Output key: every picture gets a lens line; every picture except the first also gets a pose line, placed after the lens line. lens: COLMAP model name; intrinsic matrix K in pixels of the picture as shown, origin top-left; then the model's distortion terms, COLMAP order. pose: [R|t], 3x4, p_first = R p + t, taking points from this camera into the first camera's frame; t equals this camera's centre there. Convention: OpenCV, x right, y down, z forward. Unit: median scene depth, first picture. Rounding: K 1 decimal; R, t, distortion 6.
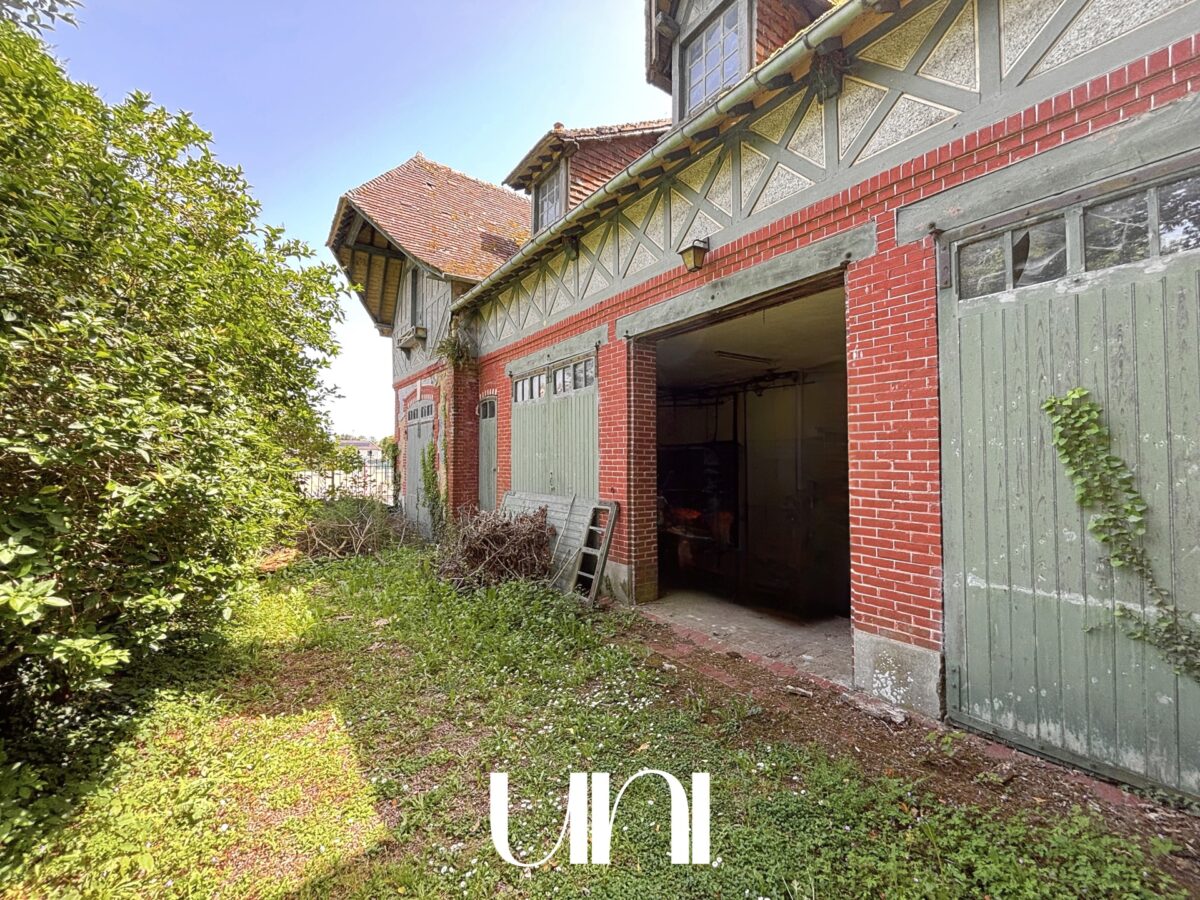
lens RADIAL K [[481.3, 0, 598.6], [0, 481.3, 450.3], [0, 0, 1]] dist [-0.007019, 0.000021]
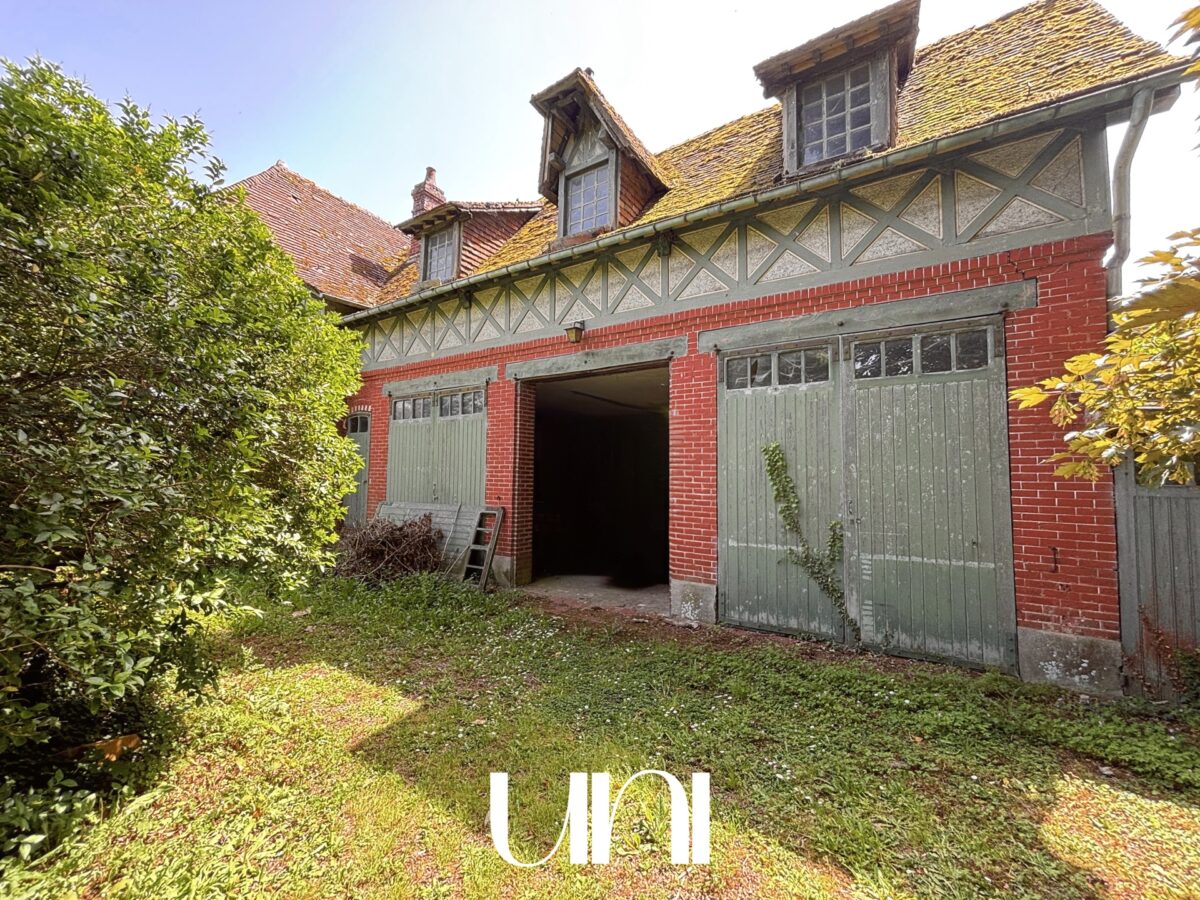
lens RADIAL K [[481.3, 0, 598.5], [0, 481.3, 449.8], [0, 0, 1]] dist [-0.007019, 0.000021]
pose [[0.931418, 0.035868, 0.362179, -0.254094], [-0.023201, 0.998959, -0.039265, 0.000518], [-0.363211, 0.028169, 0.931281, -0.369838]]
